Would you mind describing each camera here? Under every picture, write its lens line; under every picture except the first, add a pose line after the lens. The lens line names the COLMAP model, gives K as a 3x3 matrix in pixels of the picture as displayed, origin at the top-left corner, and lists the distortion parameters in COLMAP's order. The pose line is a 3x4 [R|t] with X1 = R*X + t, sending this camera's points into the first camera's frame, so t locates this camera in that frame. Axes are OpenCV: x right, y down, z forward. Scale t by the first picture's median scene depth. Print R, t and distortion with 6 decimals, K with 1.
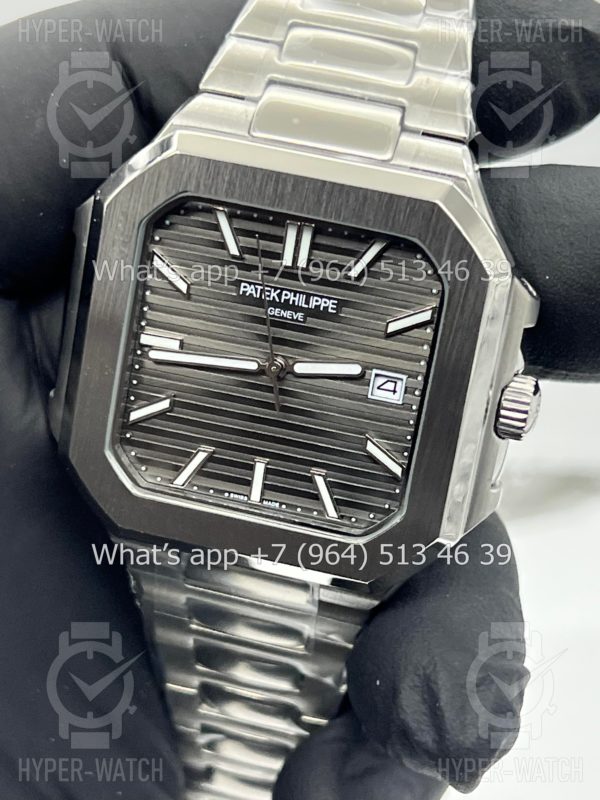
lens RADIAL K [[1876.8, 0, 293.4], [0, 1876.8, 403.3], [0, 0, 1]] dist [0.228588, 0.000000]
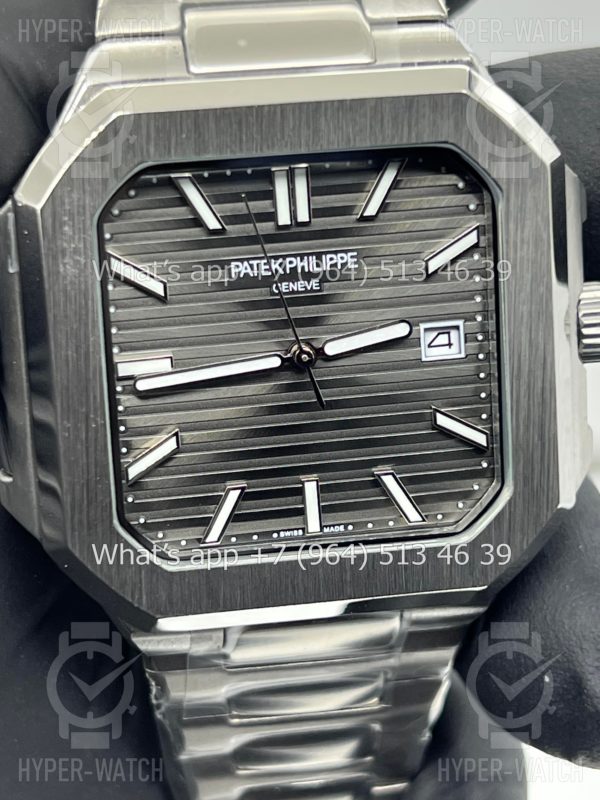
lens RADIAL K [[1876.8, 0, 284.0], [0, 1876.8, 387.7], [0, 0, 1]] dist [0.228588, 0.000000]
pose [[0.920662, -0.272837, 0.279180, -0.237080], [0.284294, 0.958737, -0.000571, -0.008254], [-0.267505, 0.079895, 0.960239, 0.257295]]
